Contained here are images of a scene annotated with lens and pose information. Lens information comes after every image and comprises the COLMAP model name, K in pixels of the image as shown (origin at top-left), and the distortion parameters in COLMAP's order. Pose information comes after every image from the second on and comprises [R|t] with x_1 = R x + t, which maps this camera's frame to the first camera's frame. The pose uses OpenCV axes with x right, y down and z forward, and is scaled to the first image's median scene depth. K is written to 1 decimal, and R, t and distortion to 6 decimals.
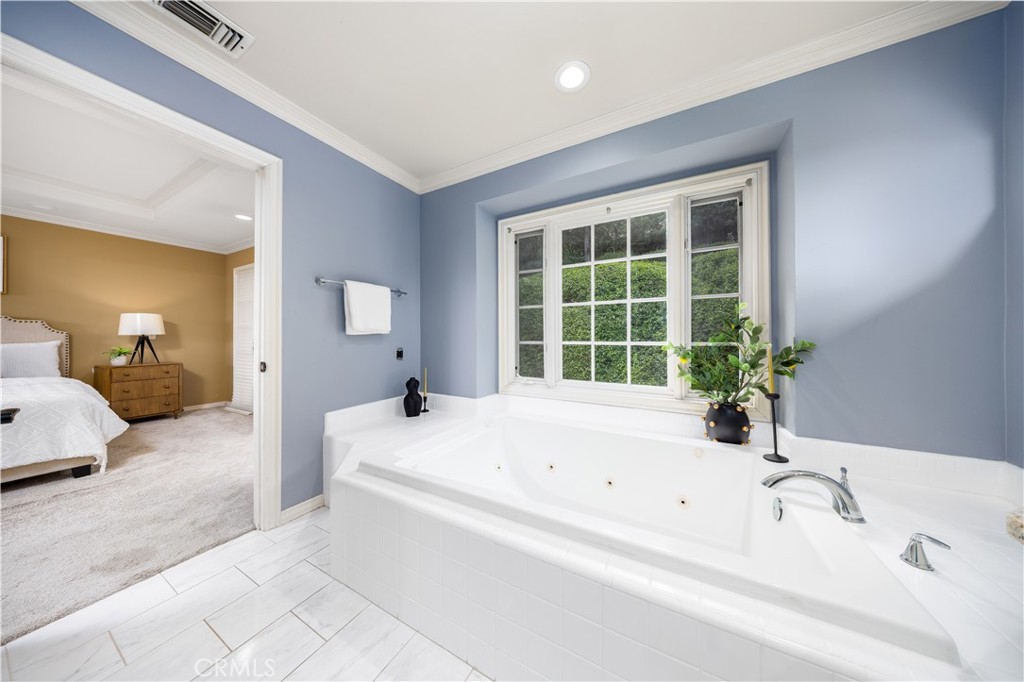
lens RADIAL K [[300.6, 0, 504.1], [0, 300.6, 336.4], [0, 0, 1]] dist [0.000469, -0.000851]
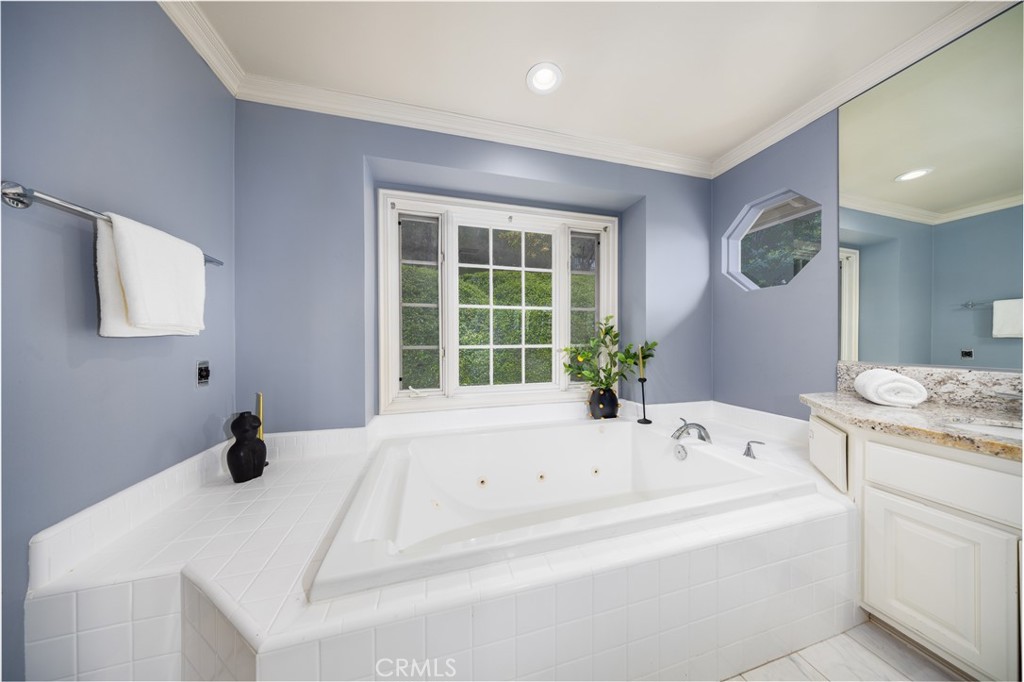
lens RADIAL K [[300.6, 0, 516.3], [0, 300.6, 342.0], [0, 0, 1]] dist [0.000469, -0.000851]
pose [[0.702996, -0.006225, 0.711166, -0.376006], [0.002977, 0.999979, 0.005810, 0.000972], [-0.711187, -0.001967, 0.703000, 0.250865]]
